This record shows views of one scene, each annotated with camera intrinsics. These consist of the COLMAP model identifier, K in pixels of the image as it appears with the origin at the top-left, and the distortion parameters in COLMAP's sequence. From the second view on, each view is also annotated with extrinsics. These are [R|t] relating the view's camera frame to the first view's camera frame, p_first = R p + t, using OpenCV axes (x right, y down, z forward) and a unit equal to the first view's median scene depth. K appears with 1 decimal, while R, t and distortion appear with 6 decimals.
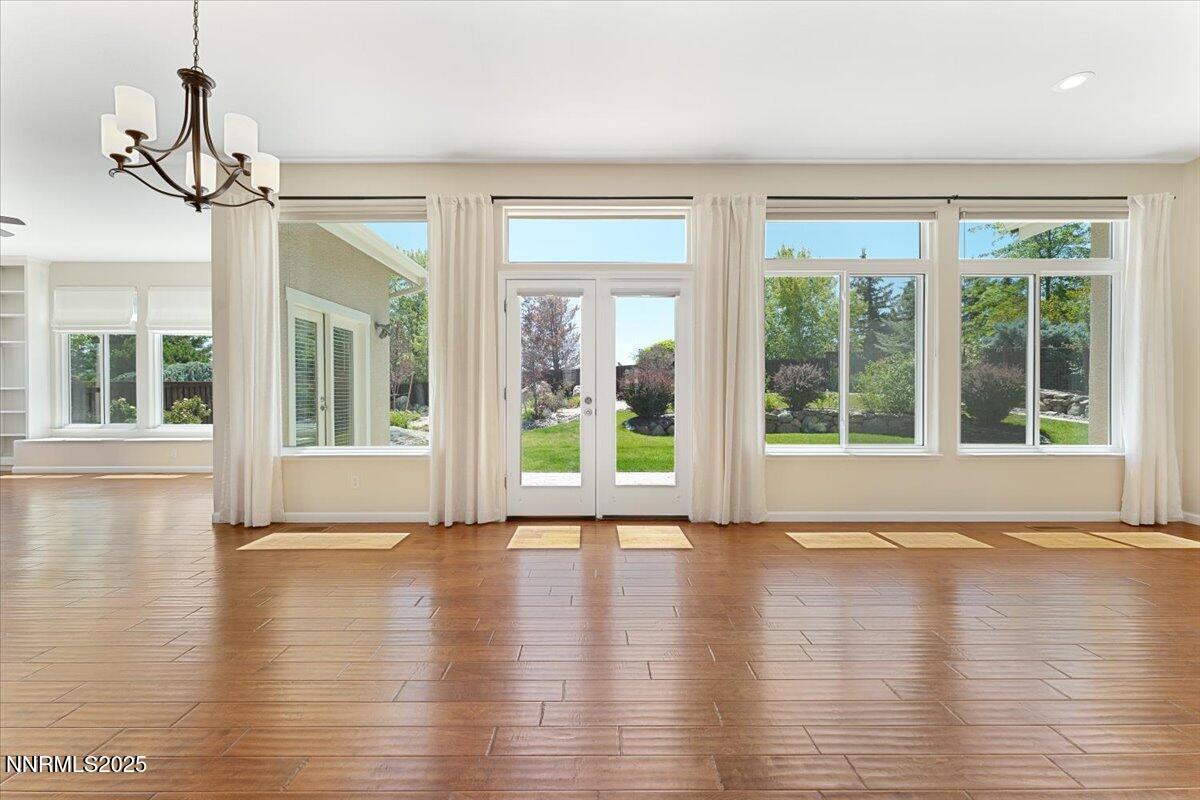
lens RADIAL K [[484.3, 0, 591.1], [0, 484.3, 403.3], [0, 0, 1]] dist [0.001071, -0.000356]
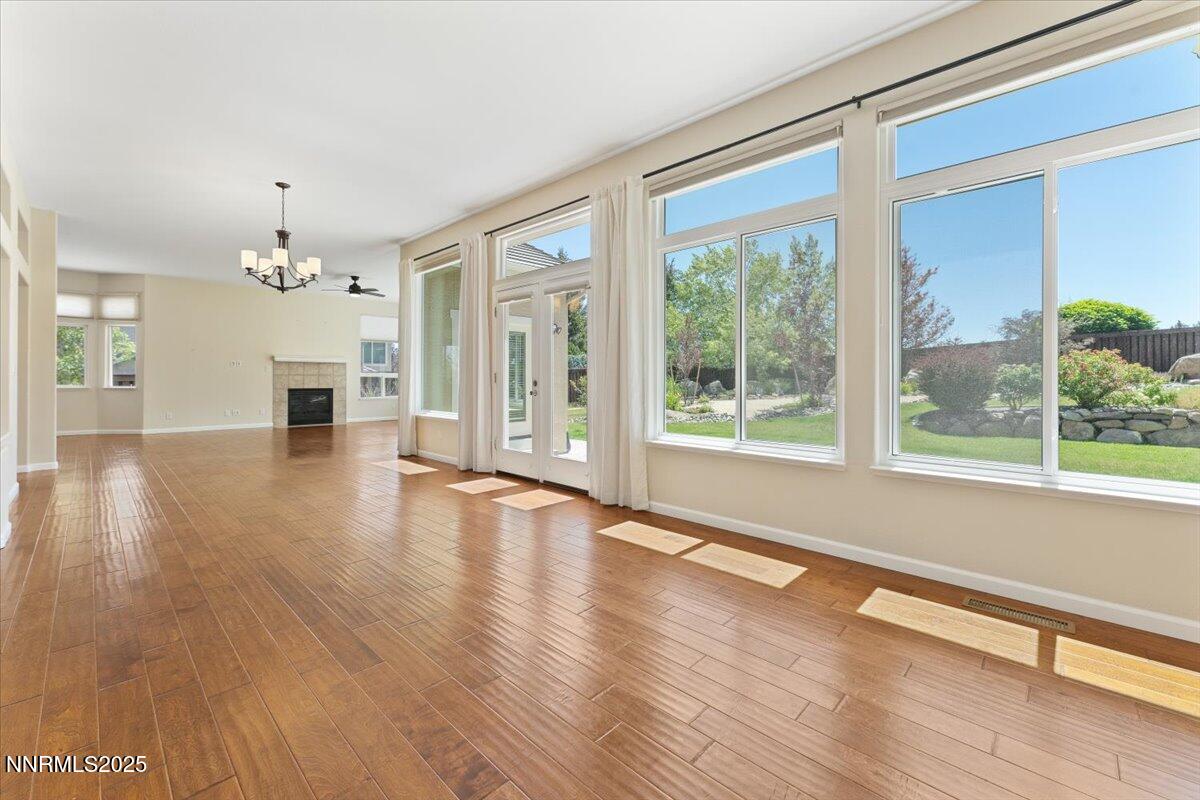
lens RADIAL K [[484.3, 0, 584.7], [0, 484.3, 381.7], [0, 0, 1]] dist [0.001071, -0.000356]
pose [[0.710784, 0.008267, -0.703362, 0.945373], [-0.018015, 0.999817, -0.006453, -0.004173], [0.703180, 0.017258, 0.710803, 0.227358]]
